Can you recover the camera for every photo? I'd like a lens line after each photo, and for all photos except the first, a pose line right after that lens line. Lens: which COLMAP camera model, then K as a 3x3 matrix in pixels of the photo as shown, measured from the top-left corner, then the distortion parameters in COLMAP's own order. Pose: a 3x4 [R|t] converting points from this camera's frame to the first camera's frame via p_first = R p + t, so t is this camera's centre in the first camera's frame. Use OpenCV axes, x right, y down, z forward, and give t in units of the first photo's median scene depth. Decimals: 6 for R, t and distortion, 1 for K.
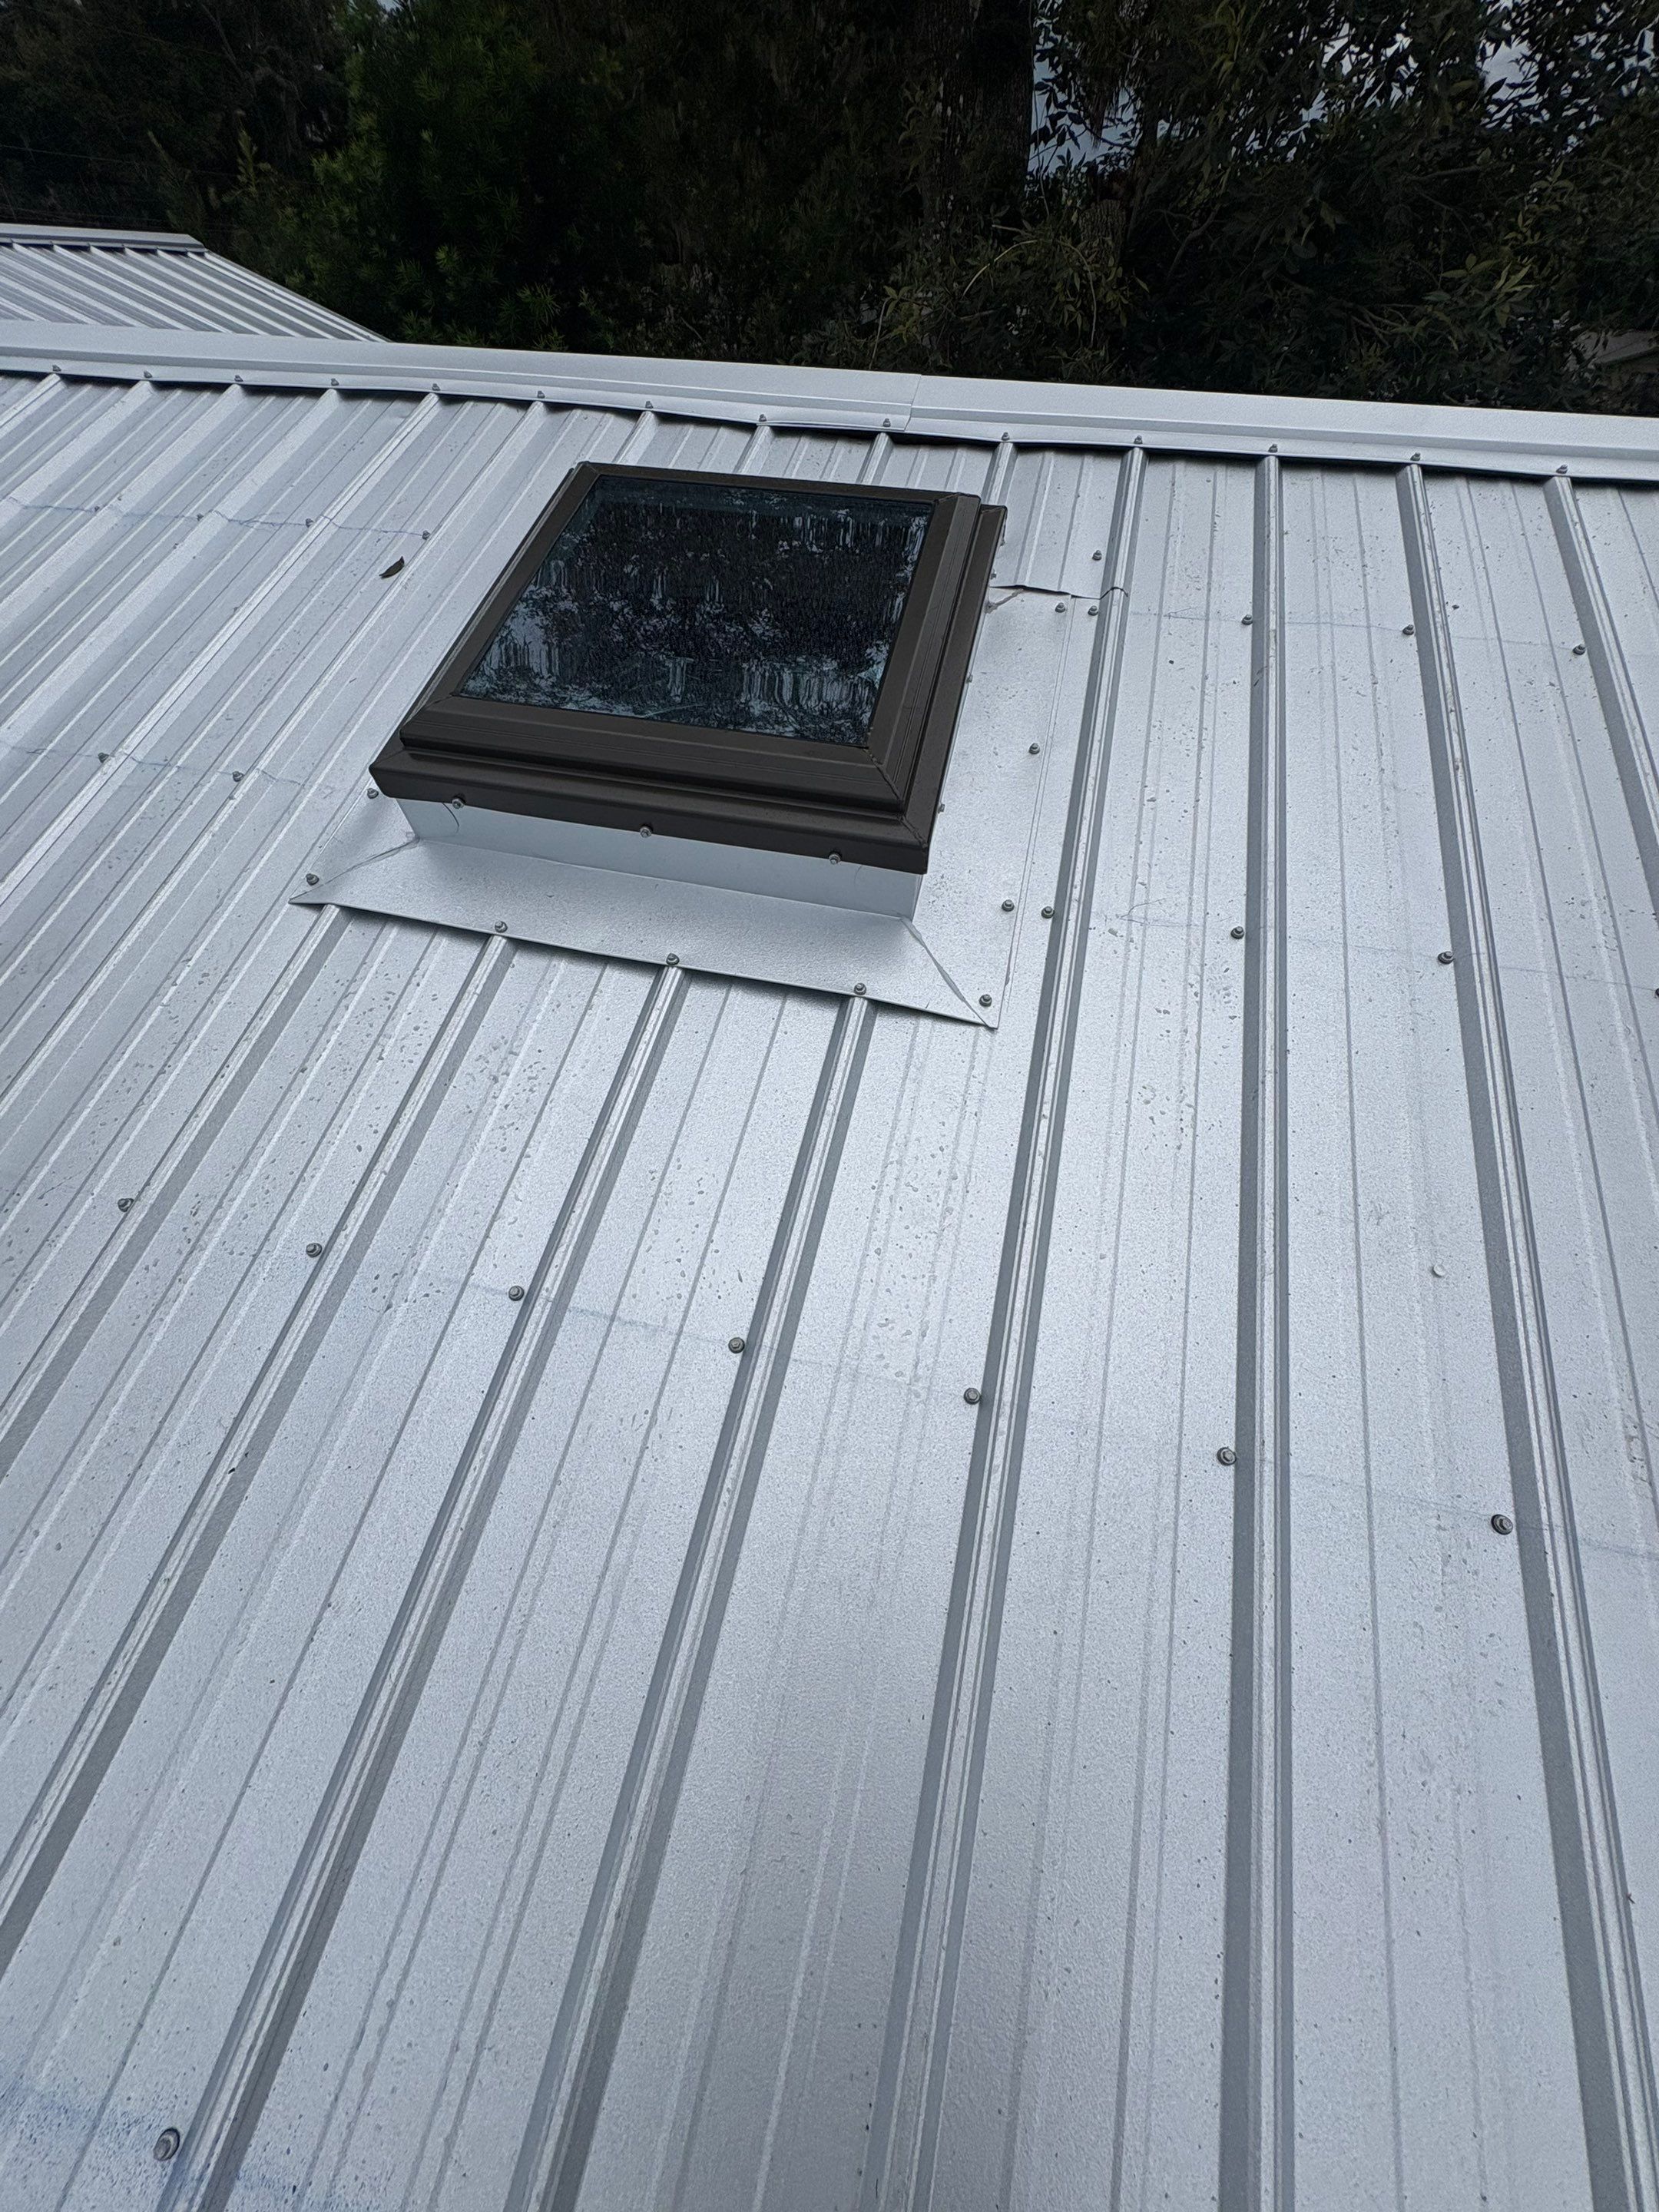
lens RADIAL K [[875.4, 0, 834.6], [0, 875.4, 1100.4], [0, 0, 1]] dist [-0.000033, -0.000238]
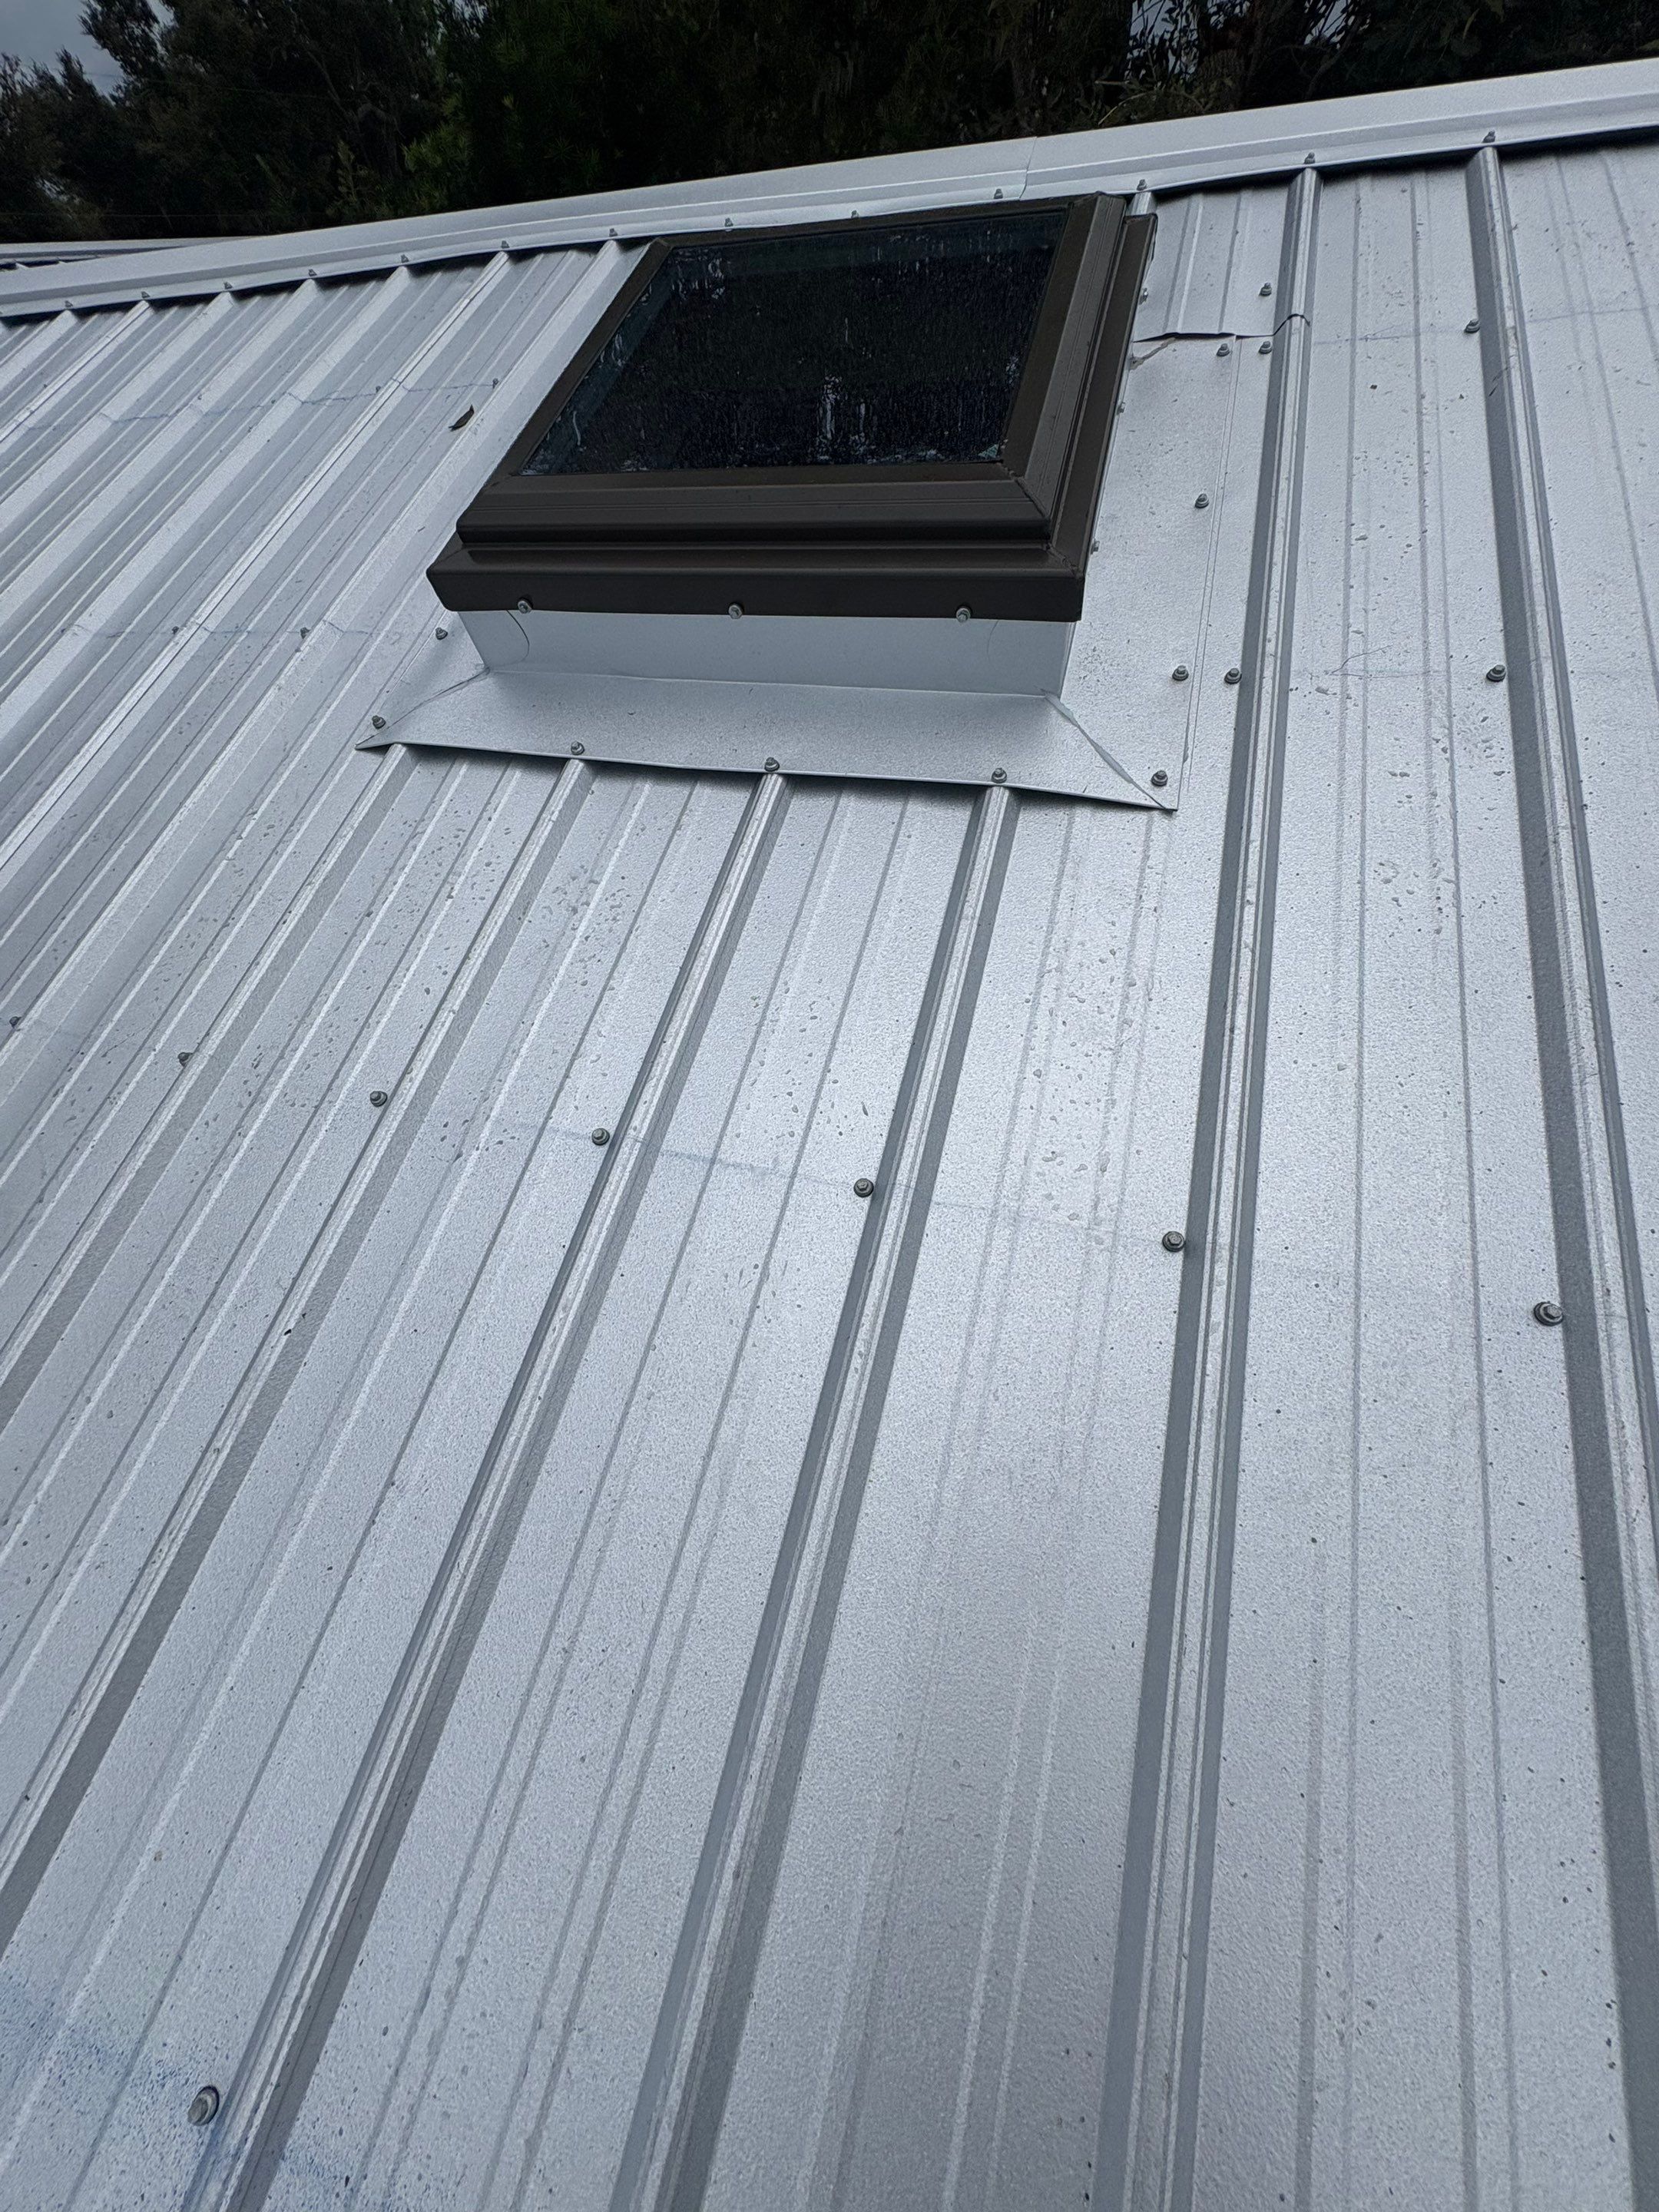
lens RADIAL K [[875.4, 0, 835.9], [0, 875.4, 1099.7], [0, 0, 1]] dist [-0.000033, -0.000238]
pose [[0.991748, -0.029837, -0.124684, -0.029532], [0.032583, 0.999268, 0.020040, 0.156049], [0.123994, -0.023937, 0.991994, 0.172876]]
